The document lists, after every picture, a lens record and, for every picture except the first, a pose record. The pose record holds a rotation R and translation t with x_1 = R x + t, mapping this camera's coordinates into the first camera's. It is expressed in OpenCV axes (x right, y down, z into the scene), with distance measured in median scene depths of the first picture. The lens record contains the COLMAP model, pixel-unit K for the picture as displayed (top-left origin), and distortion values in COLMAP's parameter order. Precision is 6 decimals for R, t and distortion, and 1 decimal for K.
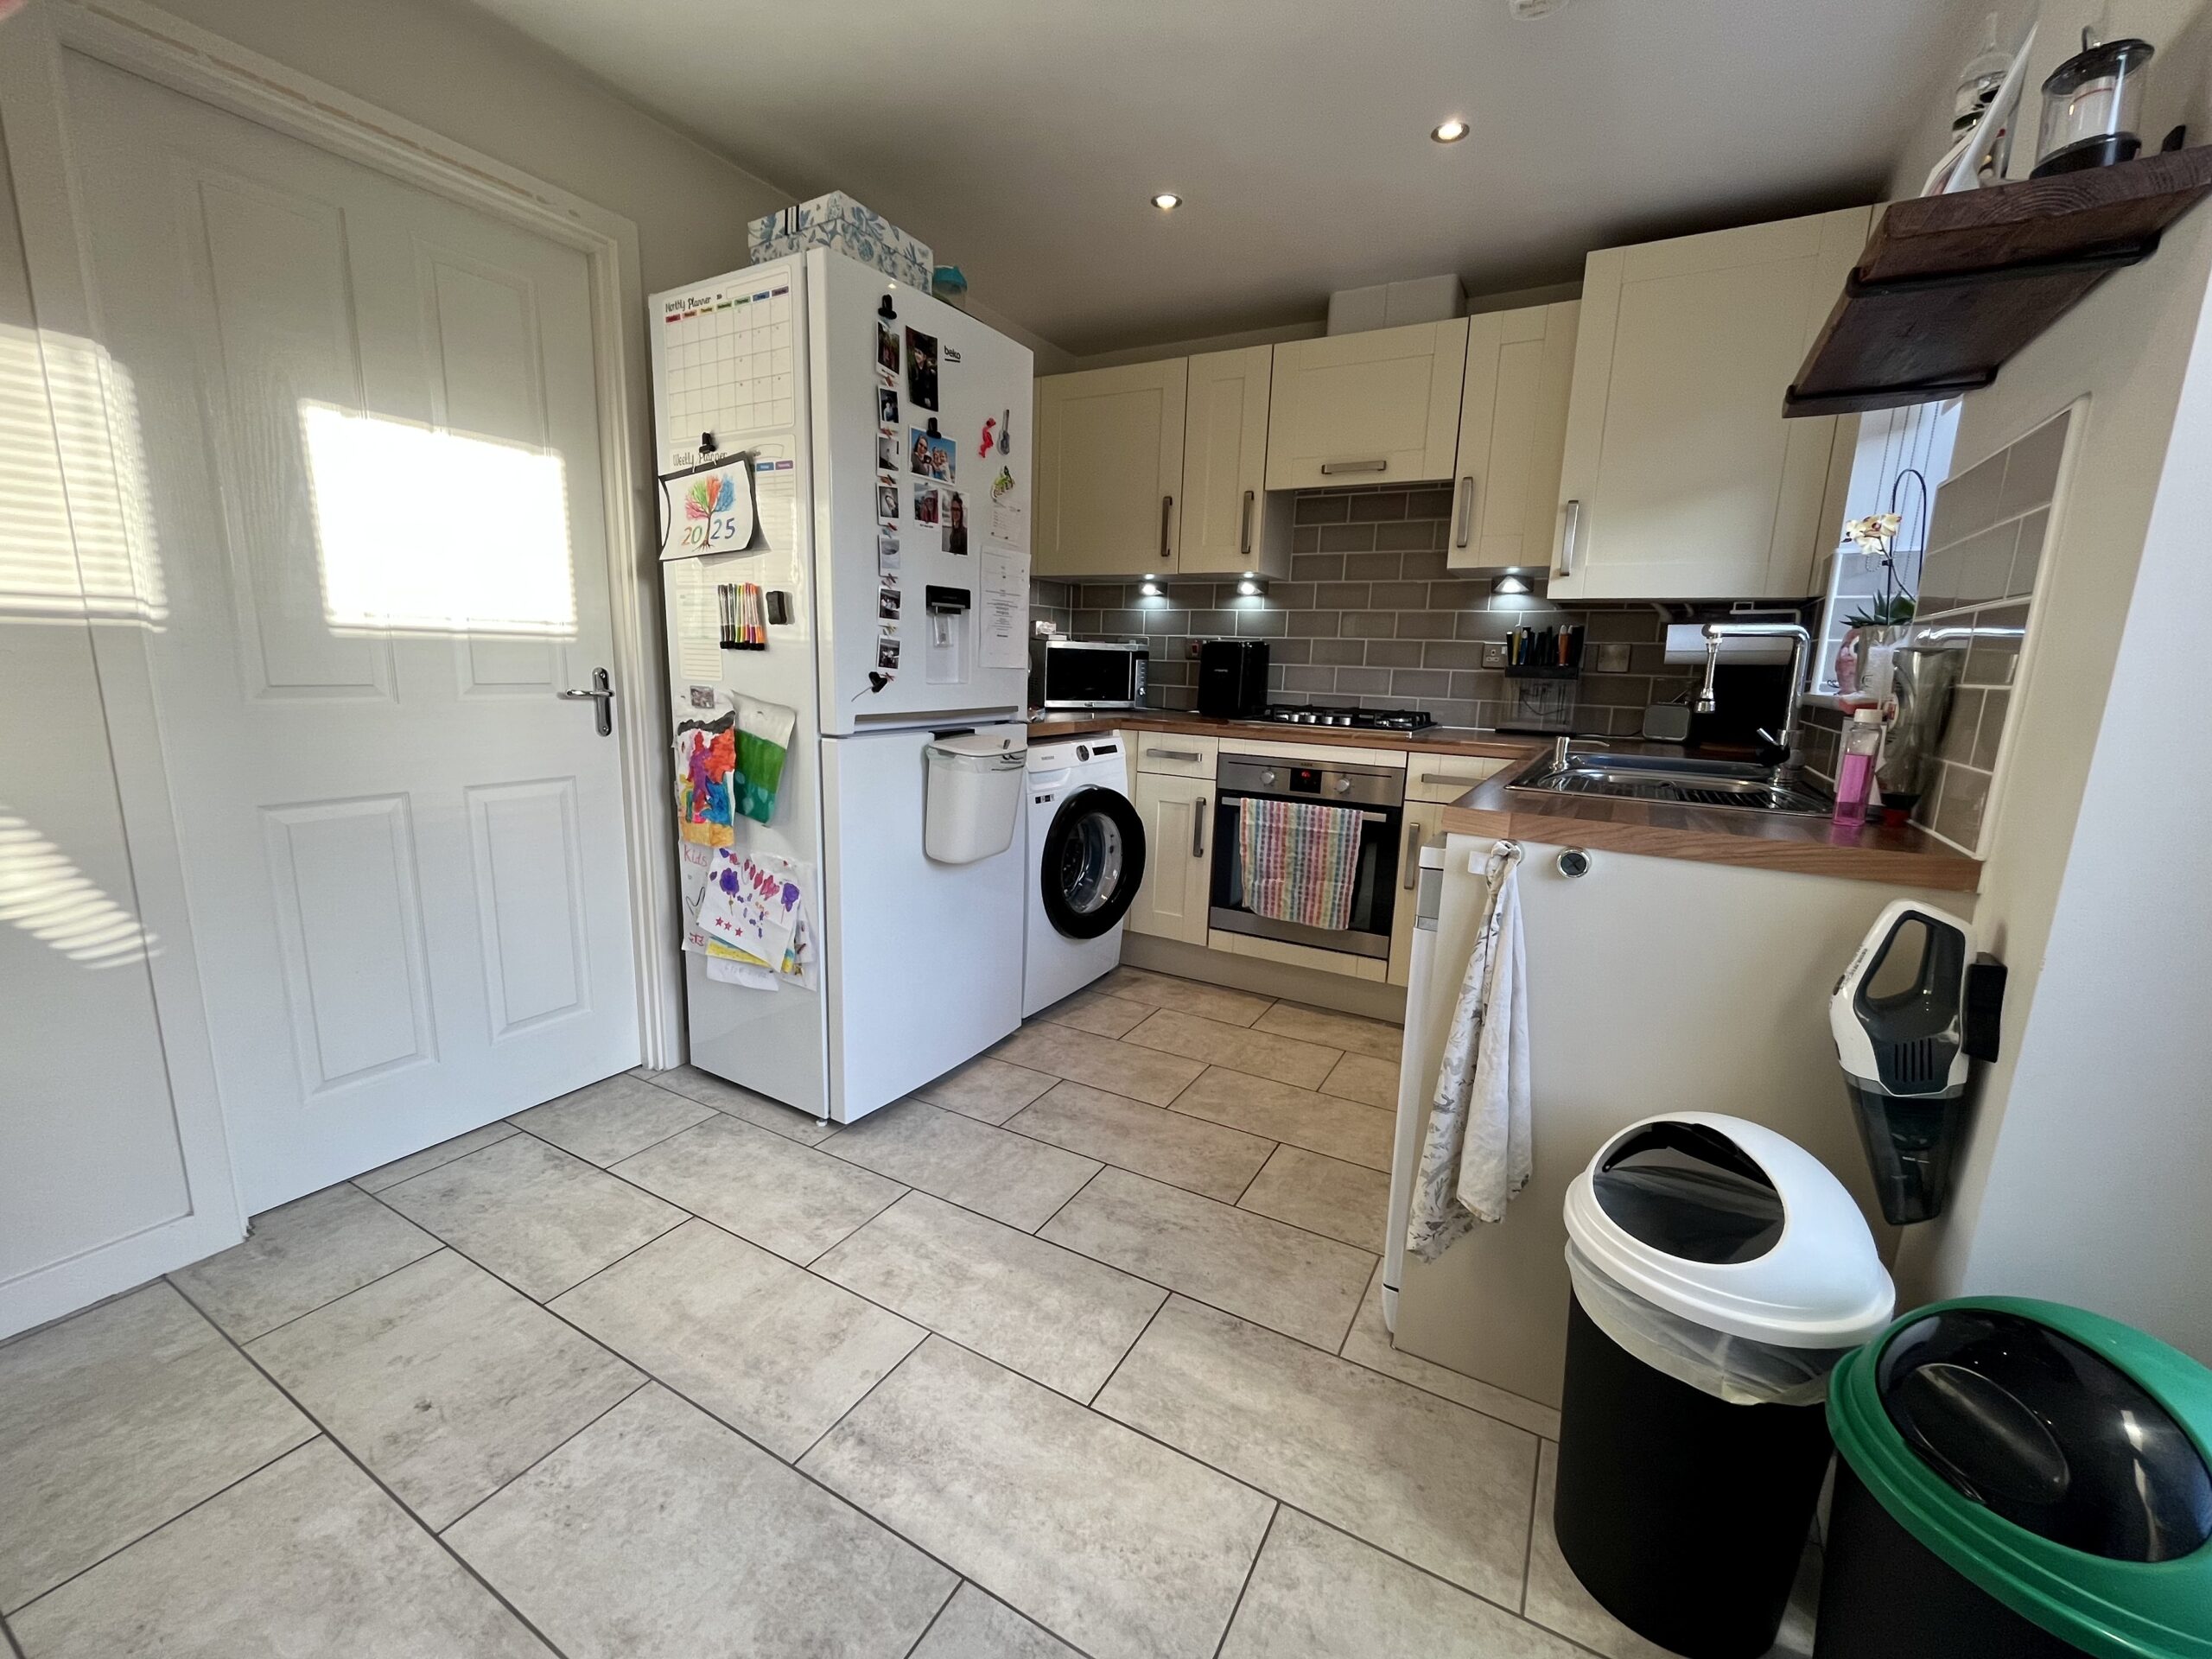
lens RADIAL K [[905.4, 0, 1101.6], [0, 905.4, 830.9], [0, 0, 1]] dist [-0.002293, -0.000367]
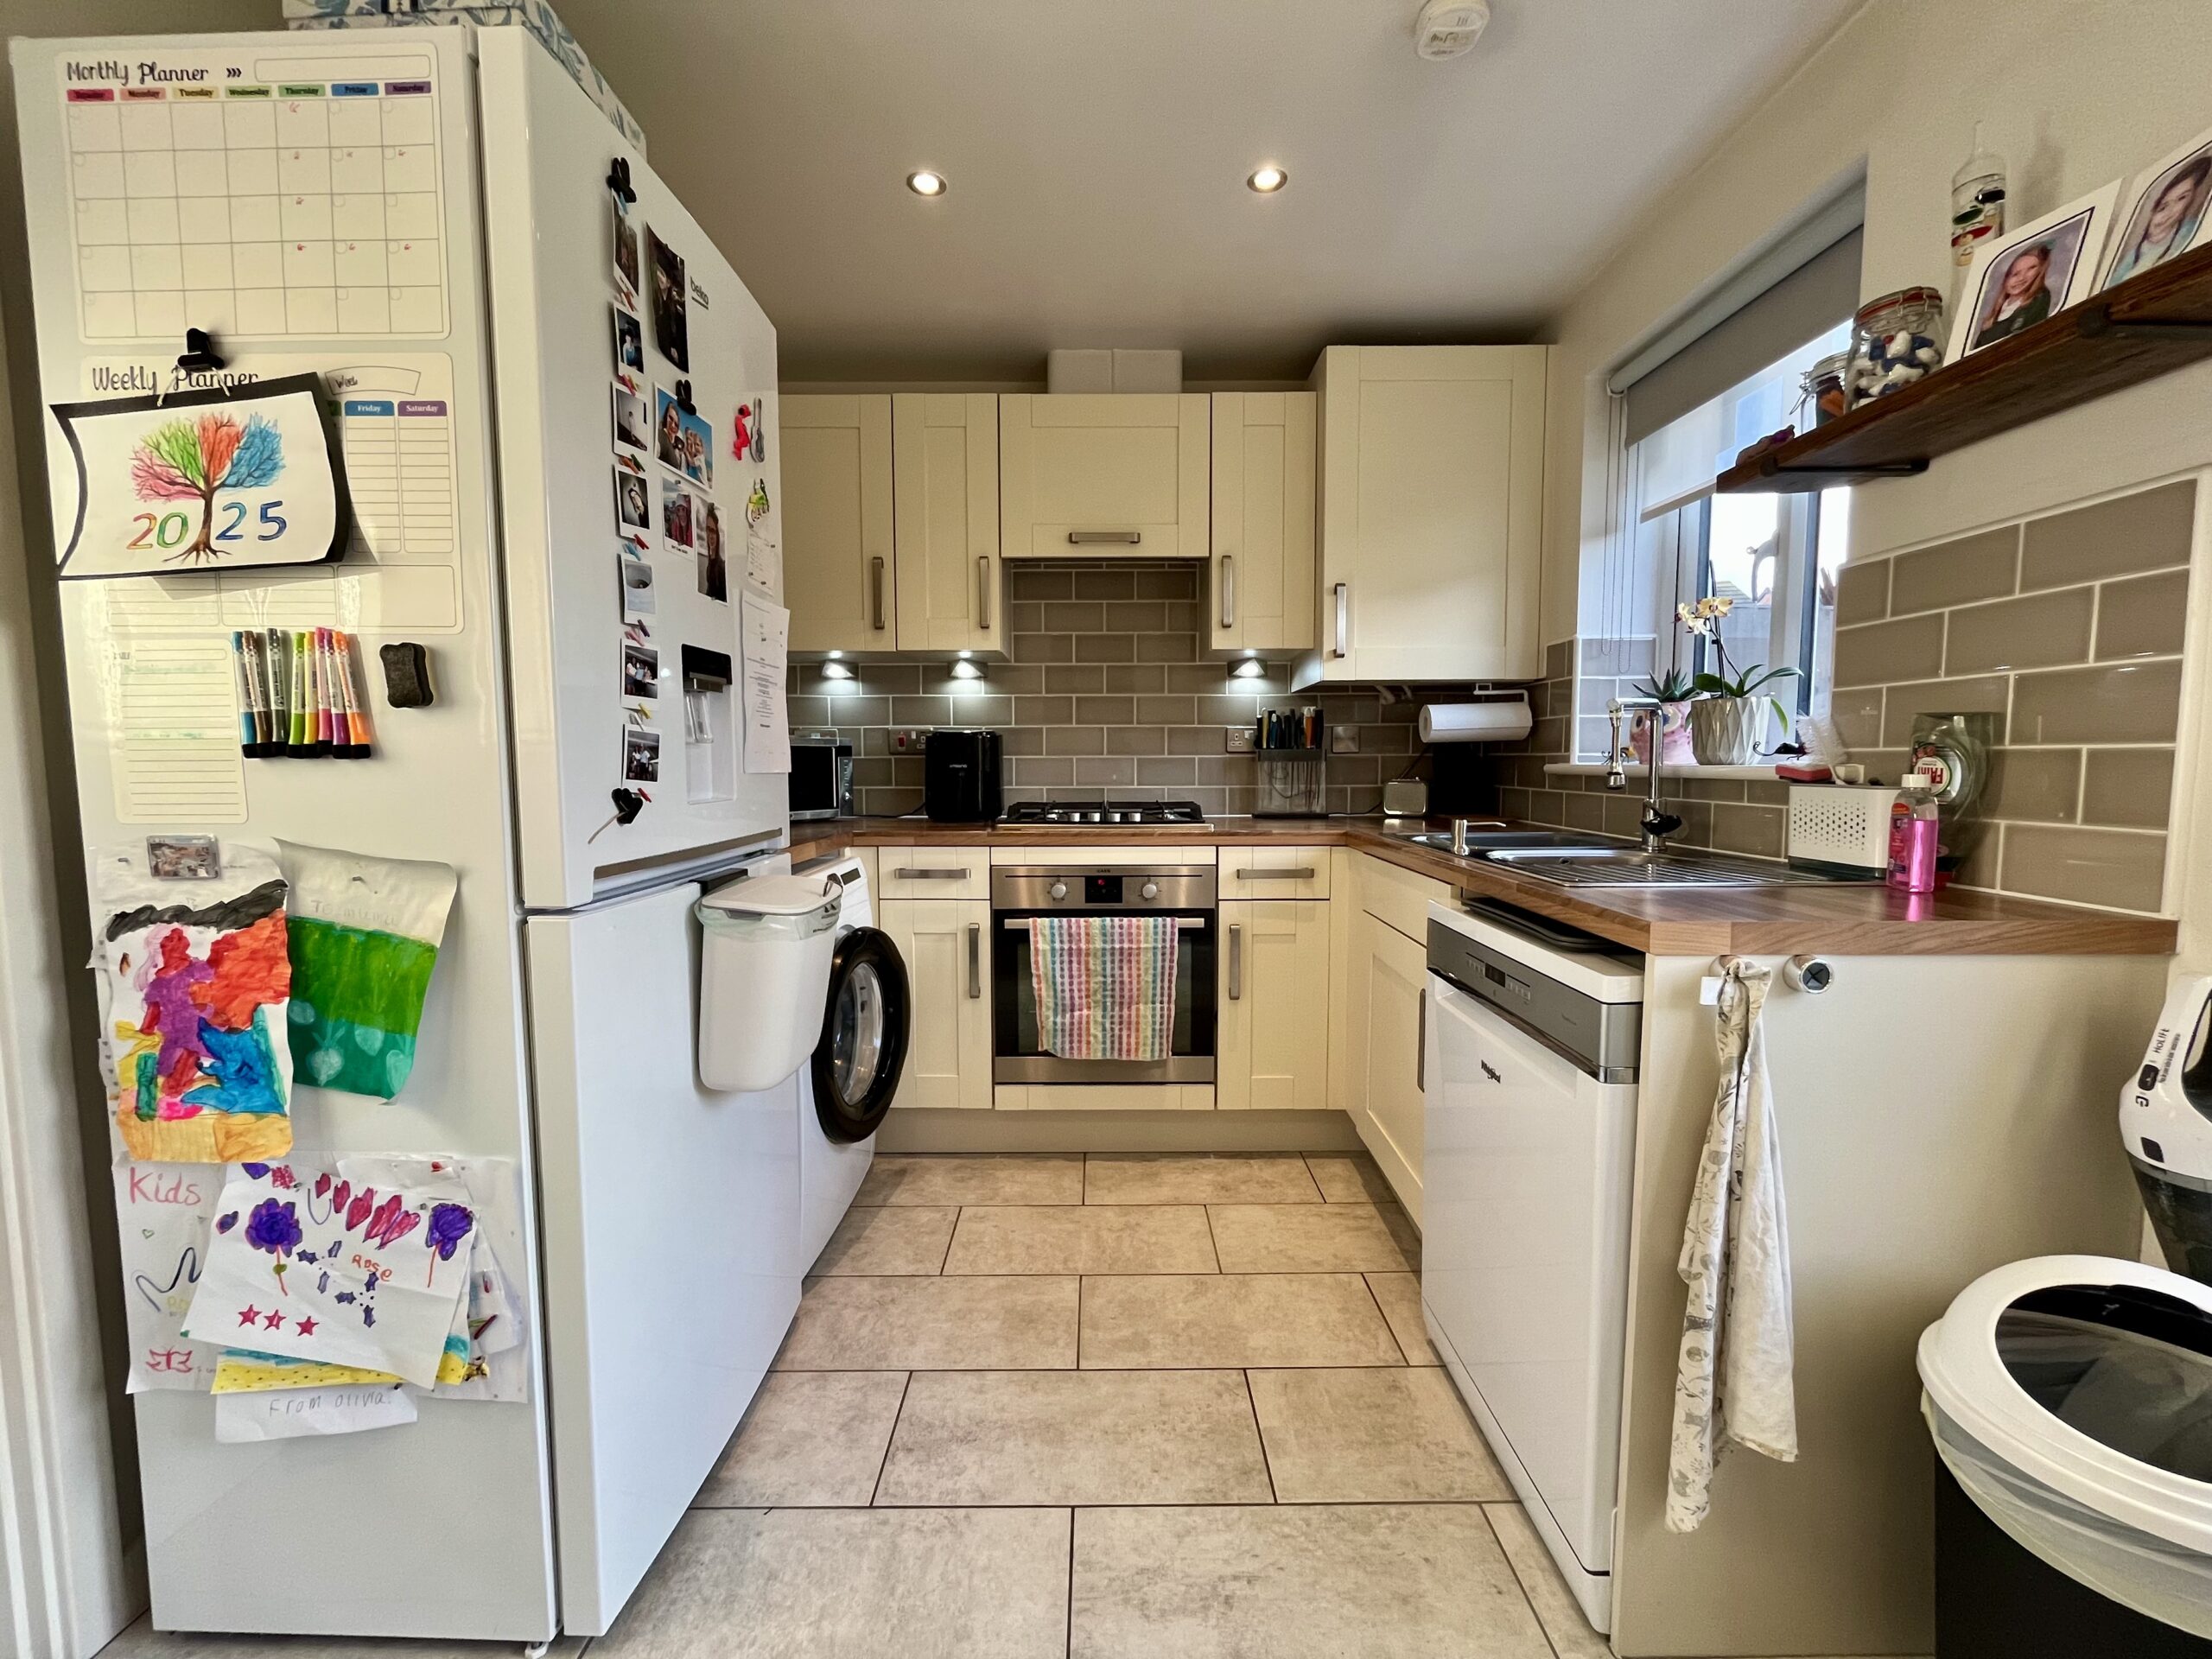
lens RADIAL K [[905.4, 0, 1101.6], [0, 905.4, 830.9], [0, 0, 1]] dist [-0.002293, -0.000367]
pose [[0.868840, -0.073821, 0.489559, -0.246954], [0.123263, 0.989938, -0.069488, -0.067117], [-0.479503, 0.120718, 0.869197, 0.336381]]
